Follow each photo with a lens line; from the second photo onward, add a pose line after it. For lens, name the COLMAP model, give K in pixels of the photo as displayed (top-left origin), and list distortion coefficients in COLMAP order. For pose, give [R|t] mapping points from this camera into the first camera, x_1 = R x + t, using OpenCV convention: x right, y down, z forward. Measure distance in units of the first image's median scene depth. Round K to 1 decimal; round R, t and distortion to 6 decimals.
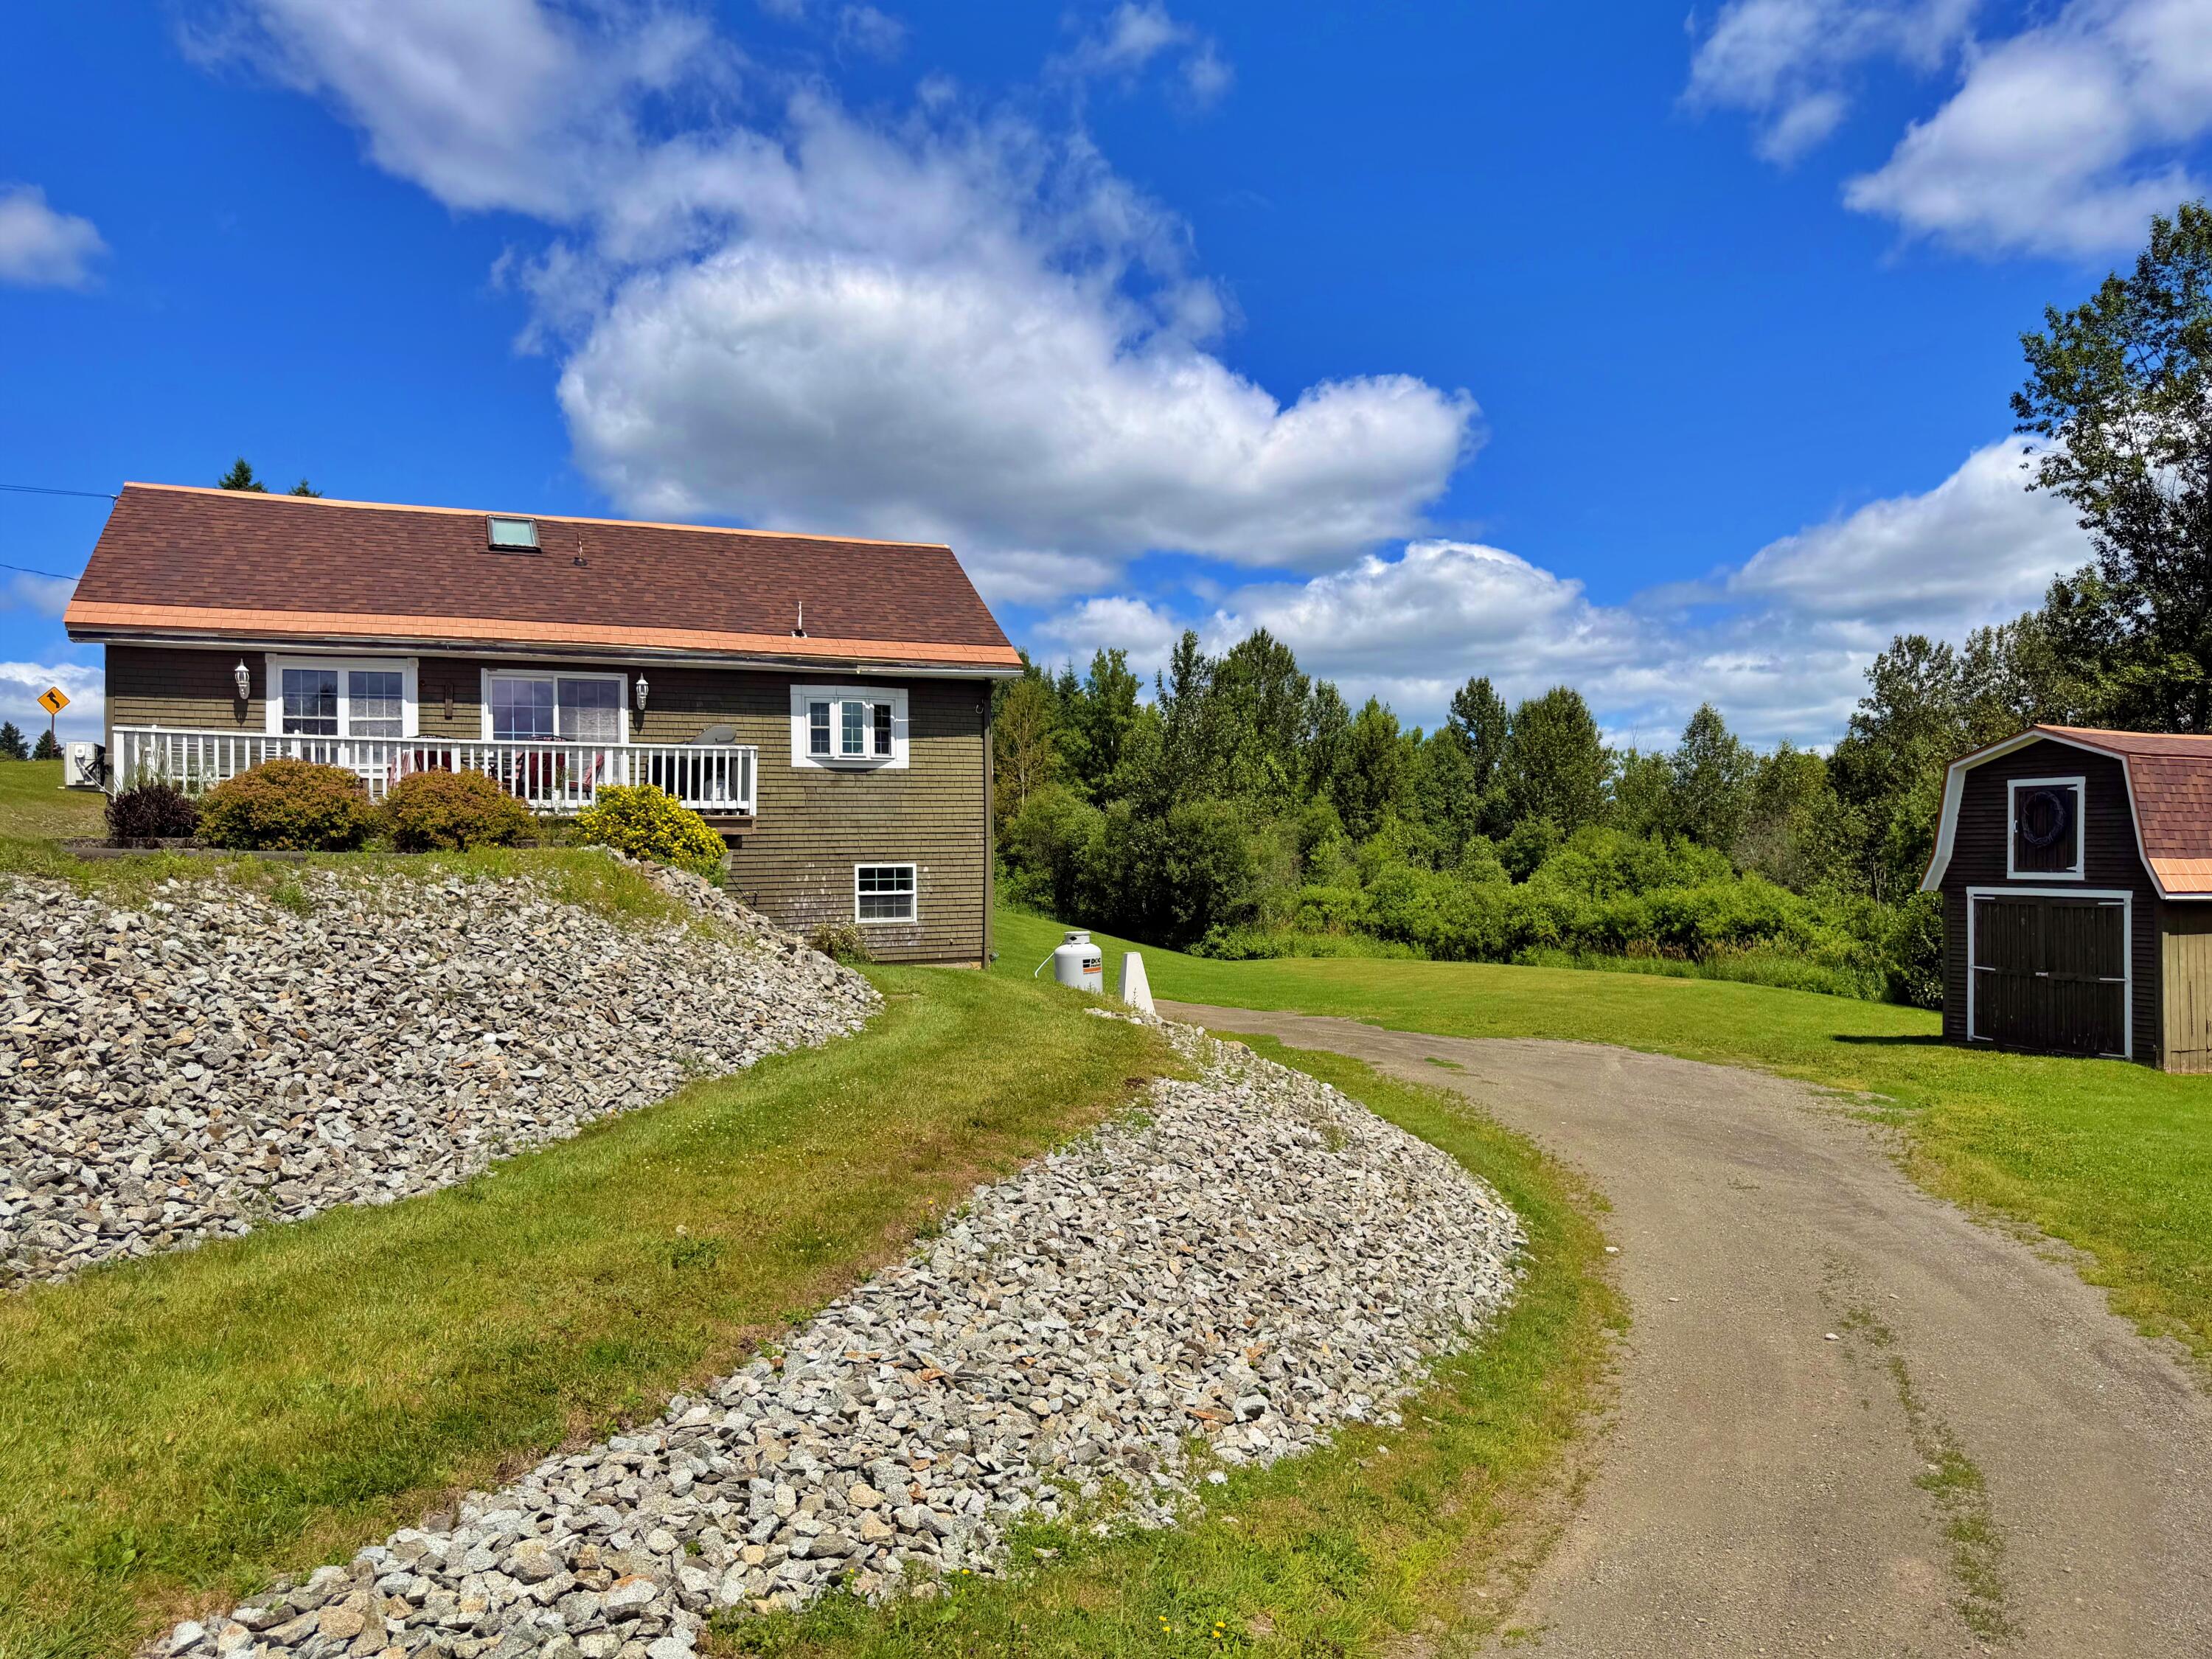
lens RADIAL K [[1589.4, 0, 1109.9], [0, 1589.4, 839.5], [0, 0, 1]] dist [0.126554, -0.163421]
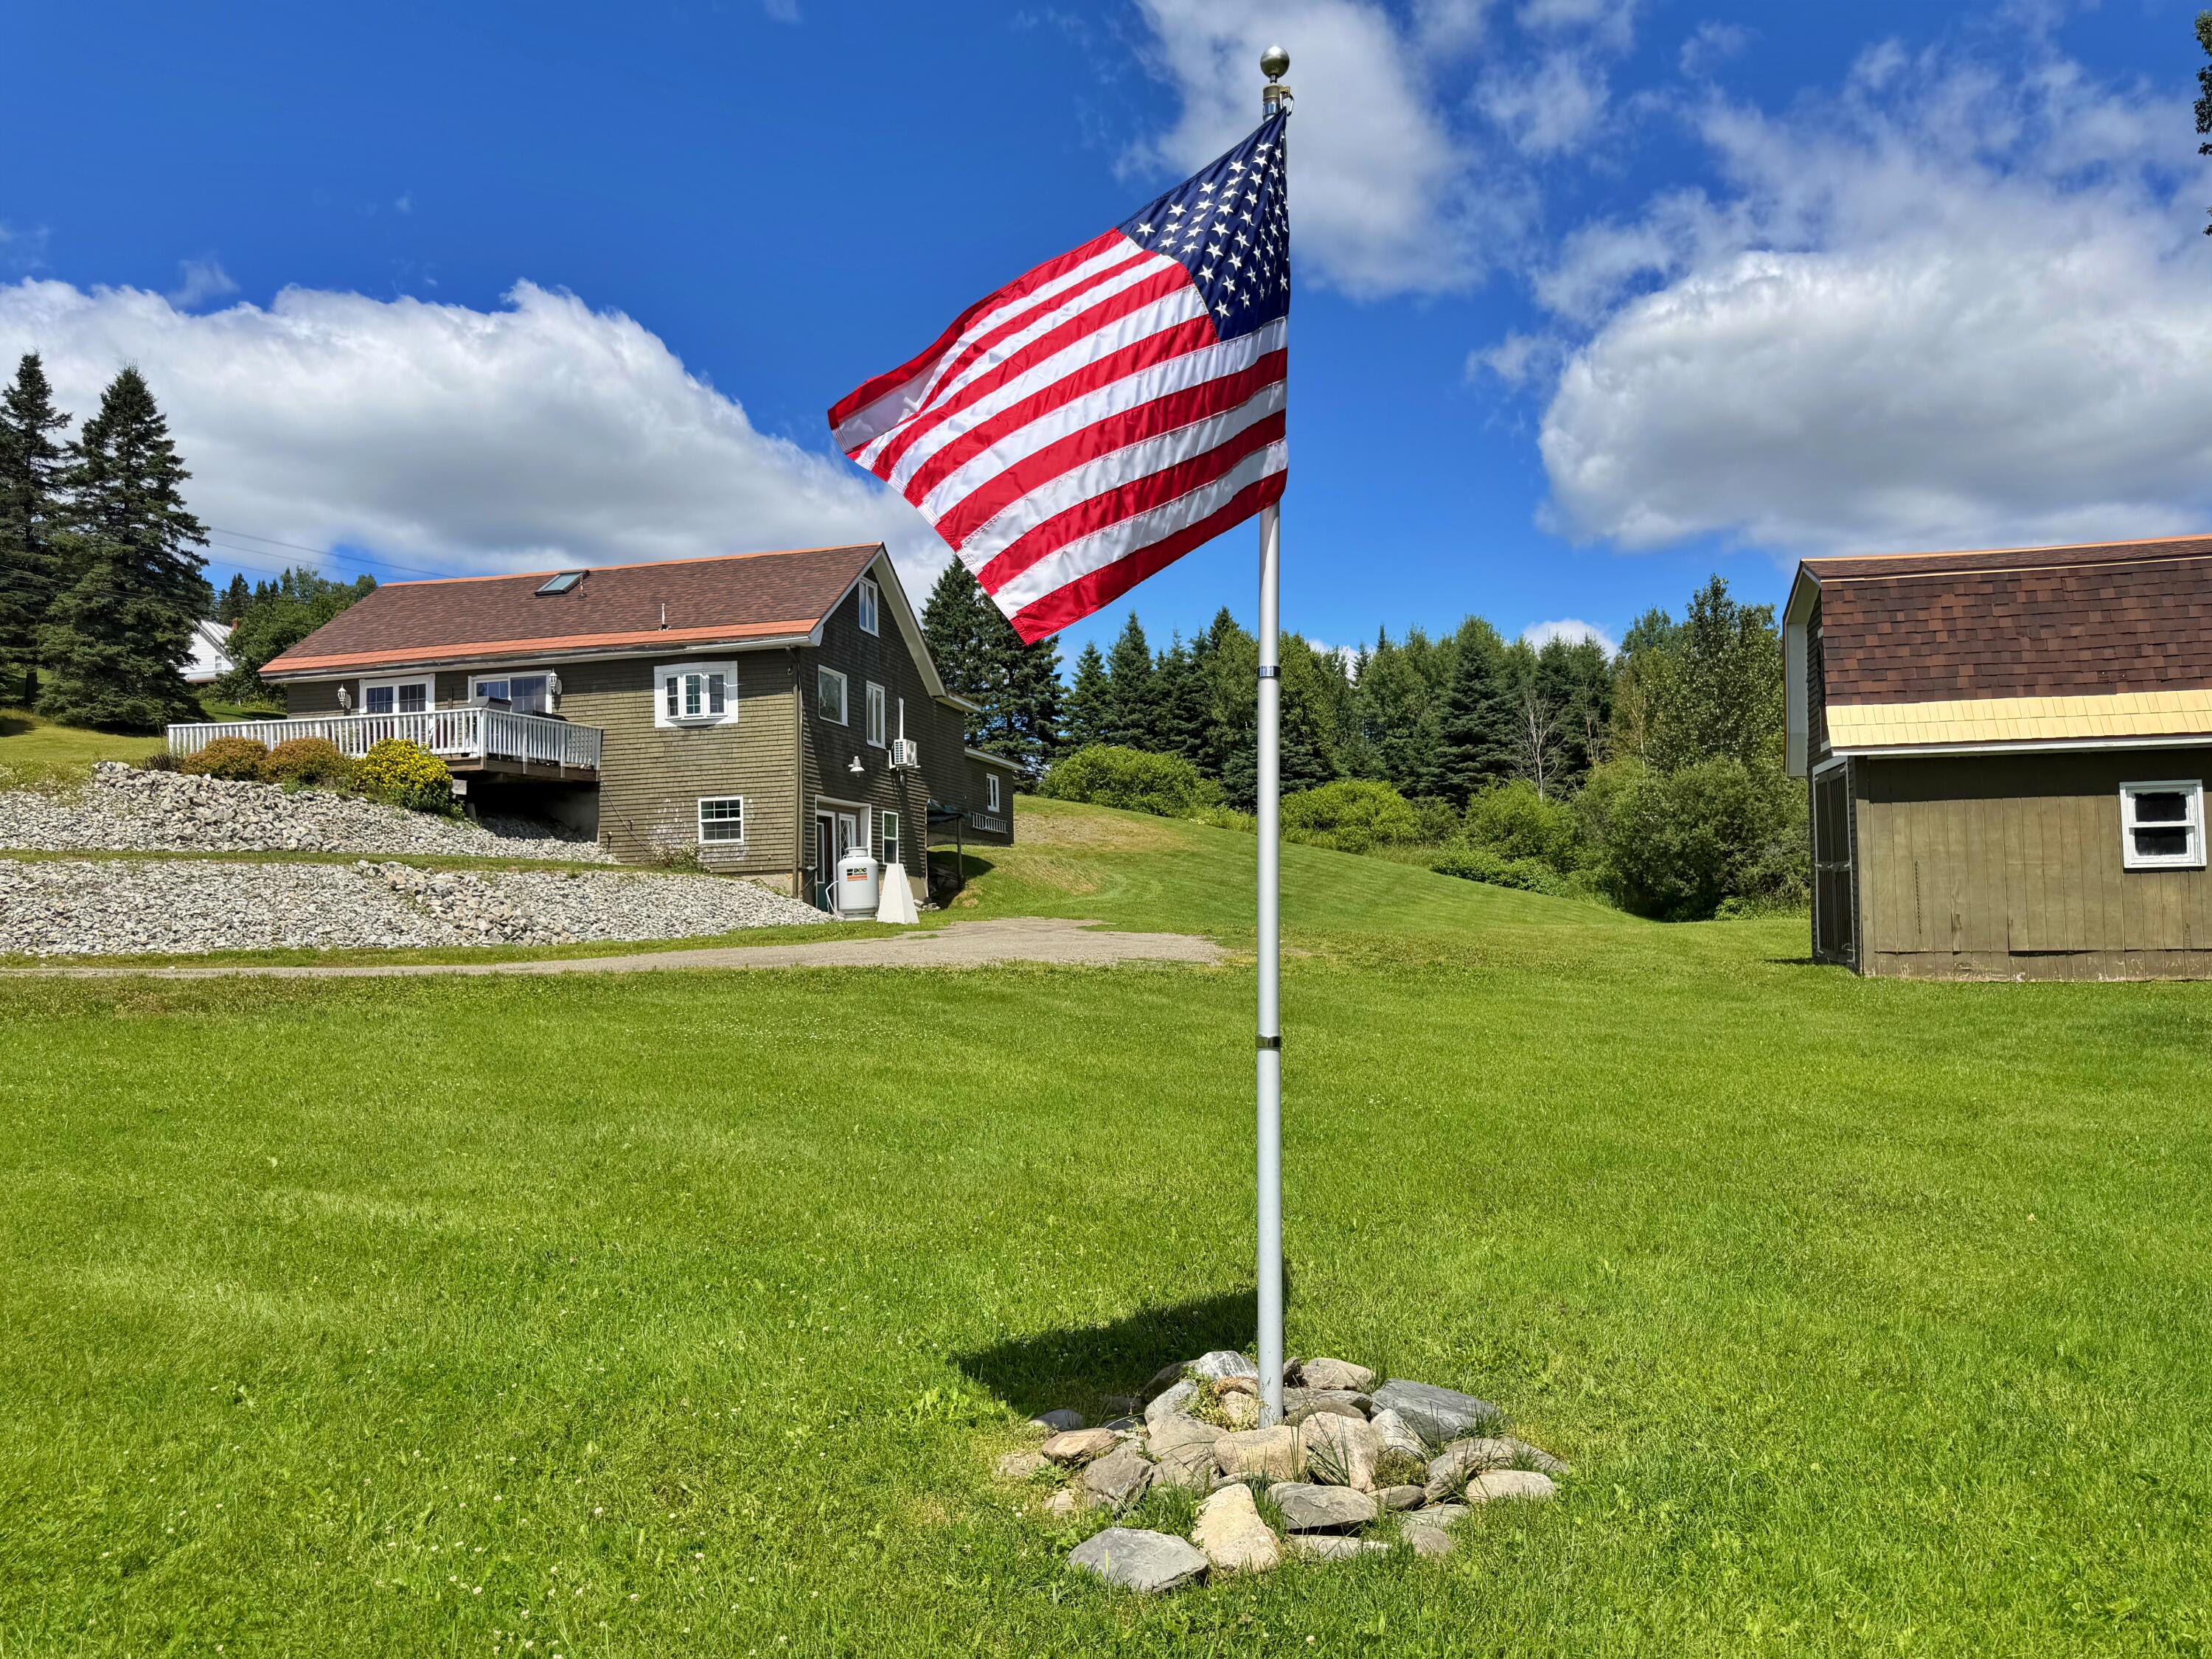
lens RADIAL K [[1510.3, 0, 1106.0], [0, 1510.3, 829.5], [0, 0, 1]] dist [0.075584, -0.062666]
pose [[0.802765, -0.042006, -0.594814, 0.704301], [0.028458, 0.999078, -0.032148, 0.075095], [0.595616, 0.008880, 0.803220, 0.168345]]
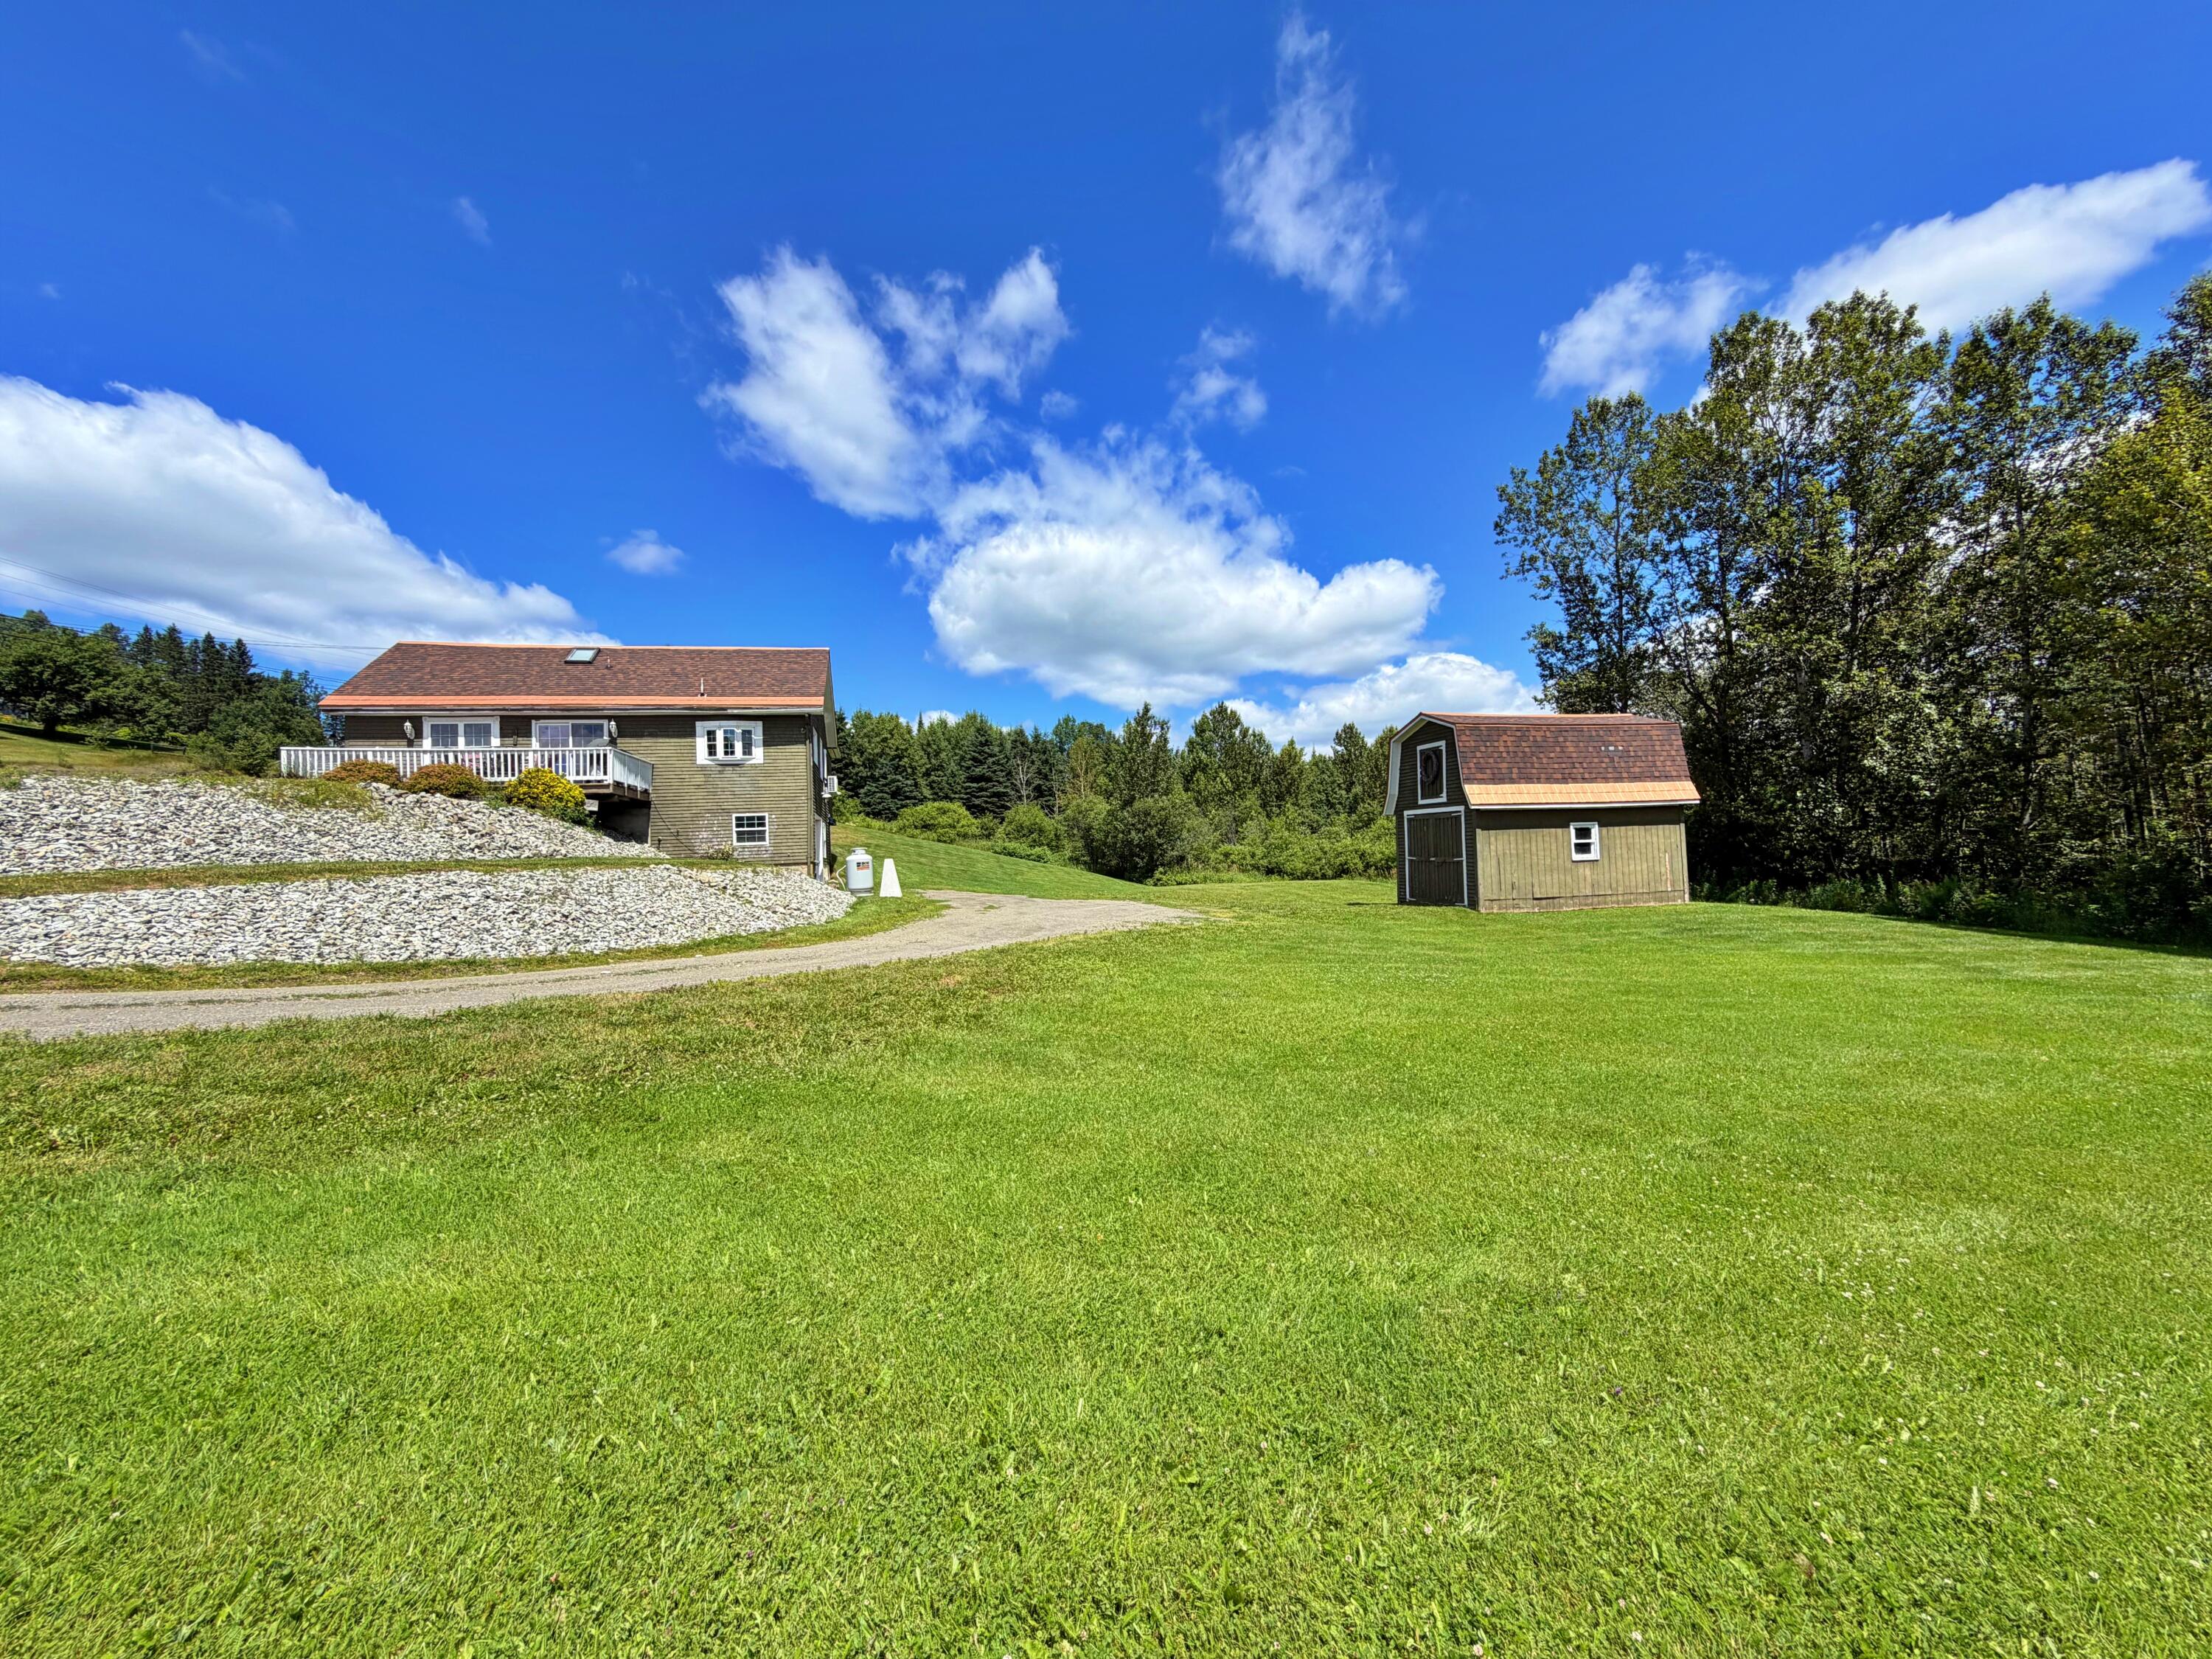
lens RADIAL K [[890.8, 0, 1086.3], [0, 890.8, 838.4], [0, 0, 1]] dist [0.000065, -0.000145]
pose [[0.982604, -0.031239, -0.183064, 0.372995], [0.031049, 0.999510, -0.003905, 0.051258], [0.183097, -0.001847, 0.983093, 0.027769]]
